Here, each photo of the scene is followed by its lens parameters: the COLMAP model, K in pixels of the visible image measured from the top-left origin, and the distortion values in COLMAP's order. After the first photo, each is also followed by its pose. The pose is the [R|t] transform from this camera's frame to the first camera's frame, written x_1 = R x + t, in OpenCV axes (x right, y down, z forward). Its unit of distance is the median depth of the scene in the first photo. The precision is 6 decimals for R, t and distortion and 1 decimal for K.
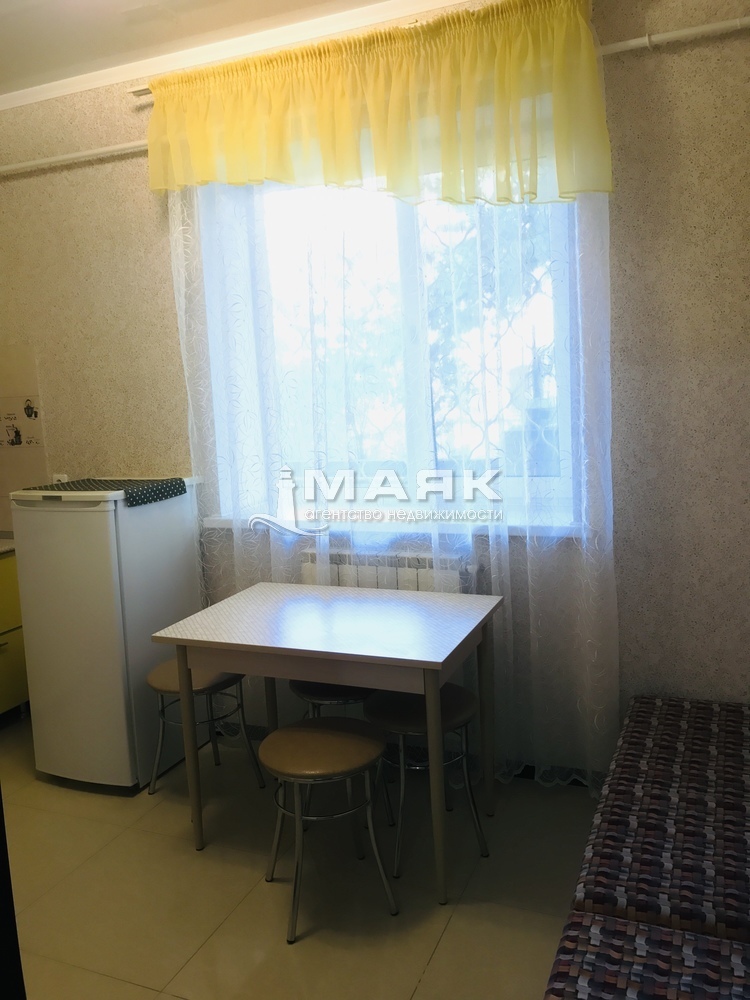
lens RADIAL K [[828.7, 0, 382.6], [0, 828.7, 447.2], [0, 0, 1]] dist [0.045275, -0.029200]
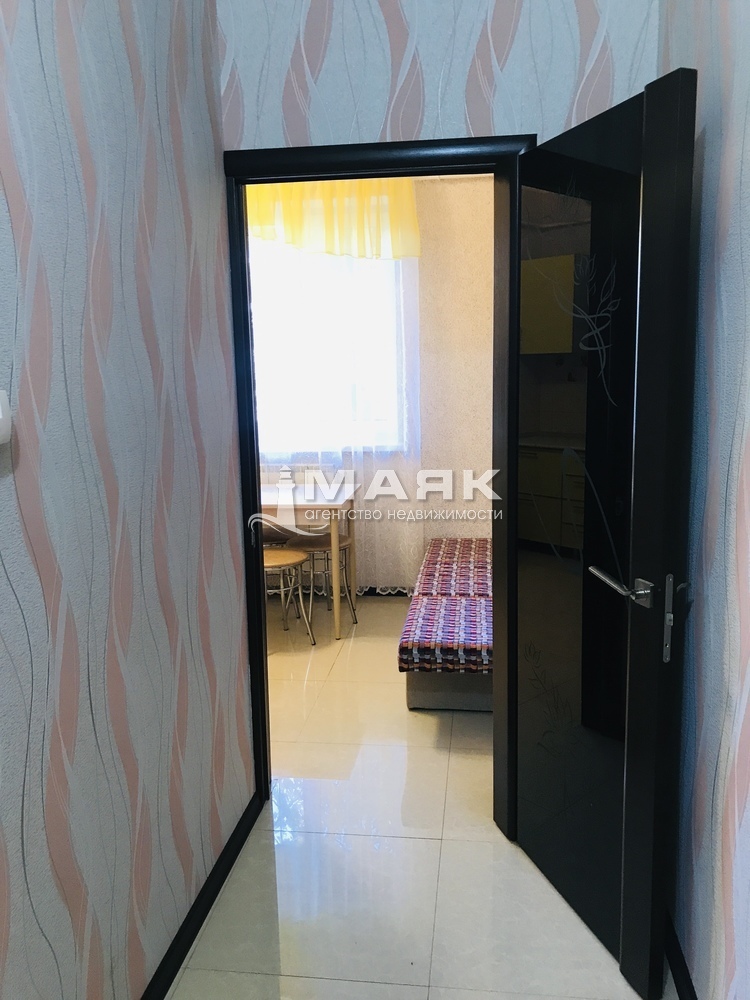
lens RADIAL K [[828.7, 0, 374.7], [0, 828.7, 501.9], [0, 0, 1]] dist [0.045275, -0.029200]
pose [[0.964454, -0.023331, 0.263219, -0.296175], [0.009928, 0.998591, 0.052136, 0.127499], [-0.264065, -0.047670, 0.963326, -0.713586]]
